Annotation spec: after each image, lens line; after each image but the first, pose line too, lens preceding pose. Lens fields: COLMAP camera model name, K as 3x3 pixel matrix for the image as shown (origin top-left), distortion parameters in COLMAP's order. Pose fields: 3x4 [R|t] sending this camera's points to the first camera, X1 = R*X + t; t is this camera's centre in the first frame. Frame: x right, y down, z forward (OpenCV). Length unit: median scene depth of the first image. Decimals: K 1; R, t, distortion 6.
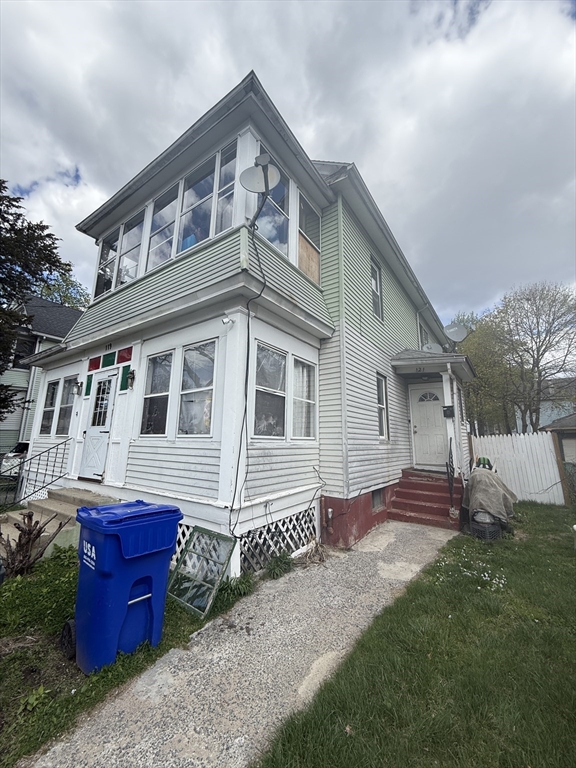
lens RADIAL K [[309.5, 0, 288.0], [0, 309.5, 384.0], [0, 0, 1]] dist [-0.000105, -0.000183]
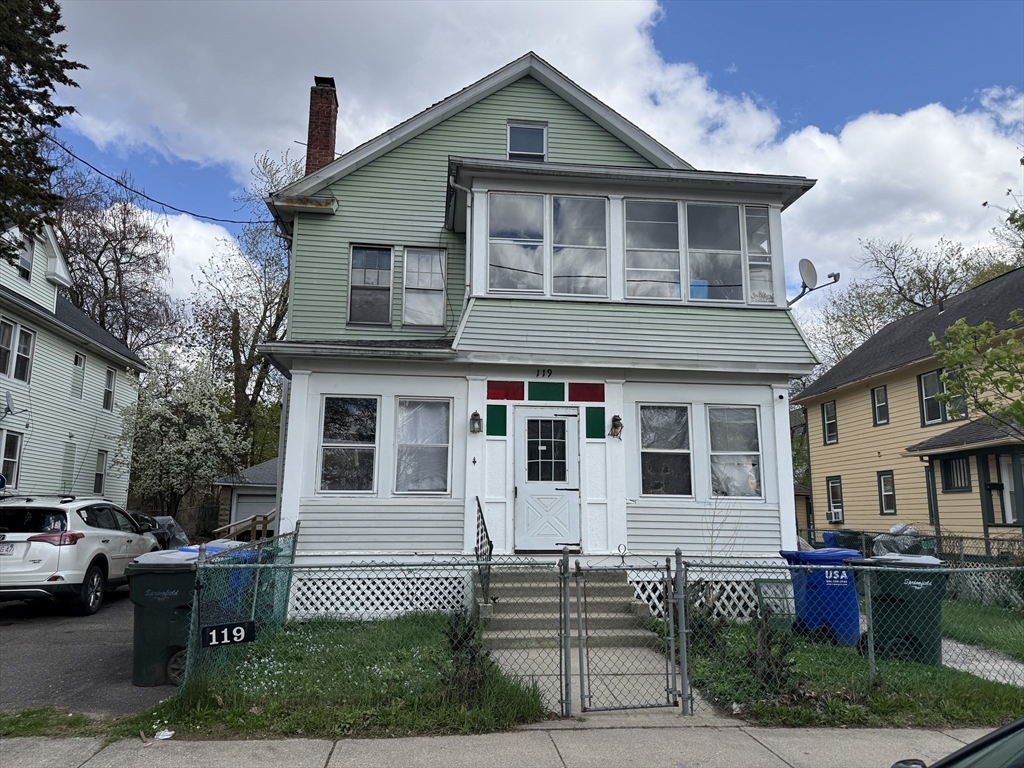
lens RADIAL K [[720.1, 0, 512.0], [0, 720.1, 384.0], [0, 0, 1]] dist [0.001013, 0.000072]
pose [[0.752299, 0.121493, 0.647522, -2.072787], [-0.125640, 0.991268, -0.040019, -0.015603], [-0.646730, -0.051249, 0.760995, -0.280614]]
